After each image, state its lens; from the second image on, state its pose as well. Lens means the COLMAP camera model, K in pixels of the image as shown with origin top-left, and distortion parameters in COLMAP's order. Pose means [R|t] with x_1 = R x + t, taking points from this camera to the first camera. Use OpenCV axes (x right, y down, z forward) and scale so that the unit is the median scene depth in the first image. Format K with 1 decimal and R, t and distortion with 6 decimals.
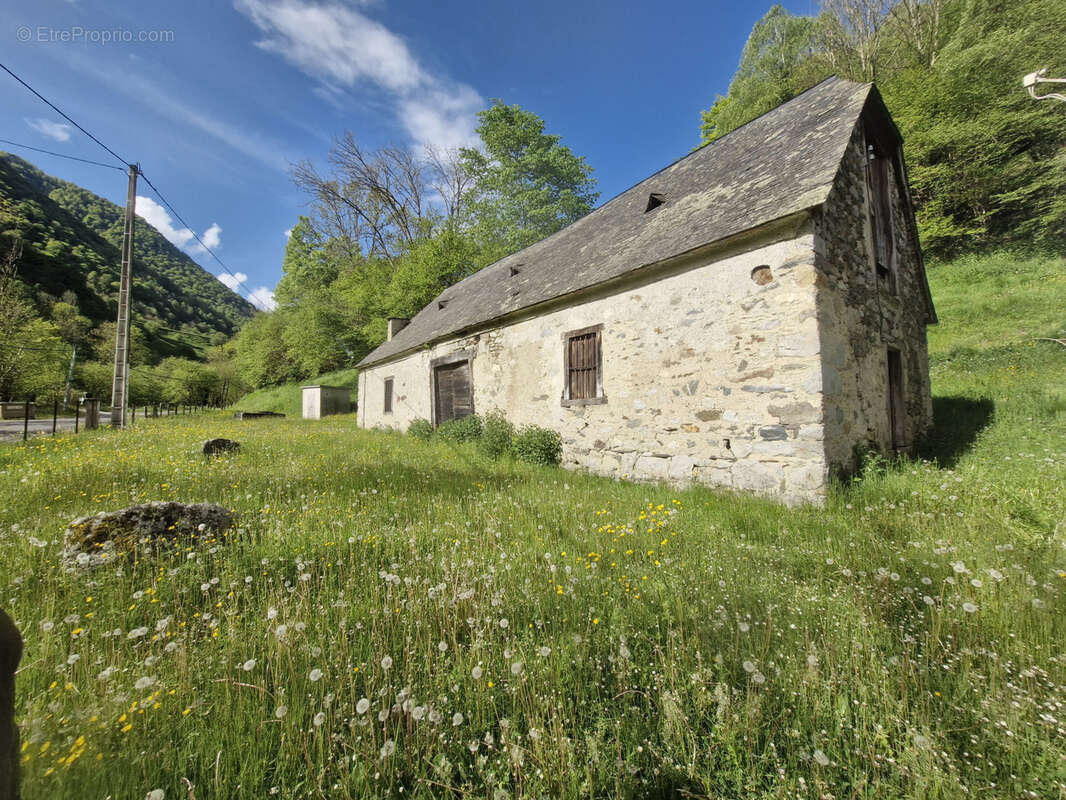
lens RADIAL K [[416.8, 0, 525.2], [0, 416.8, 404.1], [0, 0, 1]] dist [0.004924, -0.002977]
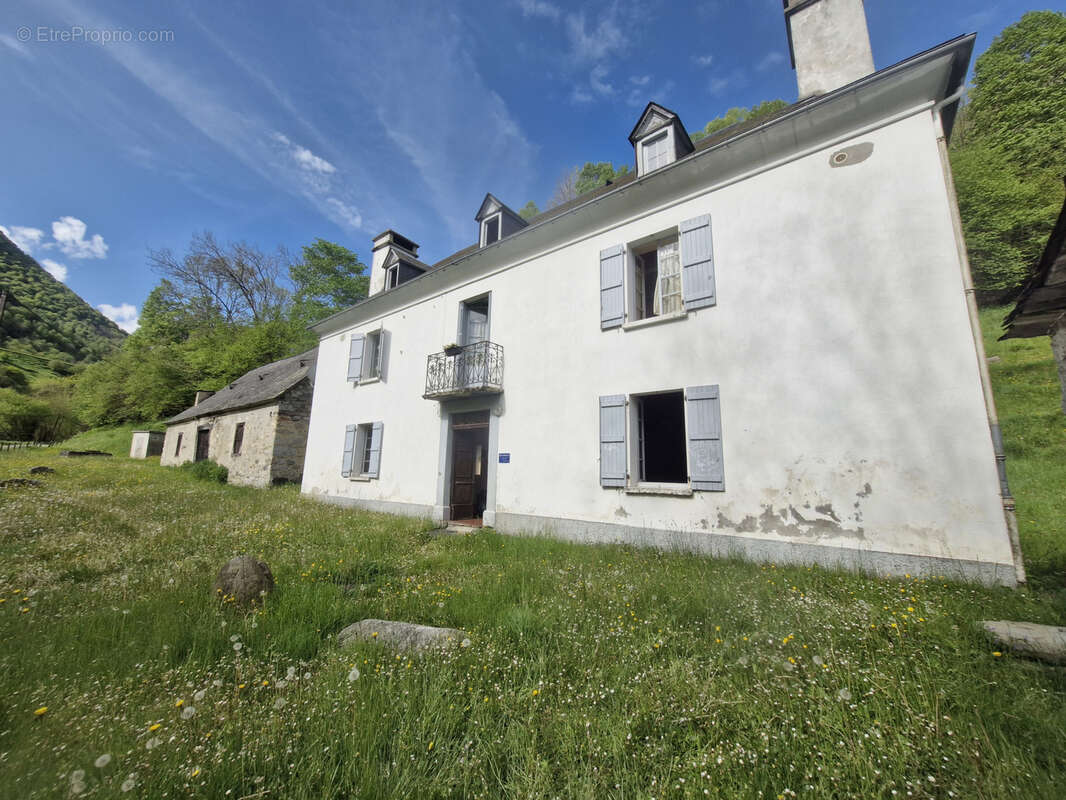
lens RADIAL K [[416.8, 0, 525.2], [0, 416.8, 404.1], [0, 0, 1]] dist [0.004924, -0.002977]
pose [[0.975425, 0.062952, 0.211145, 0.226896], [-0.037820, 0.991929, -0.121023, -0.012226], [-0.217059, 0.110063, 0.969934, -0.307411]]
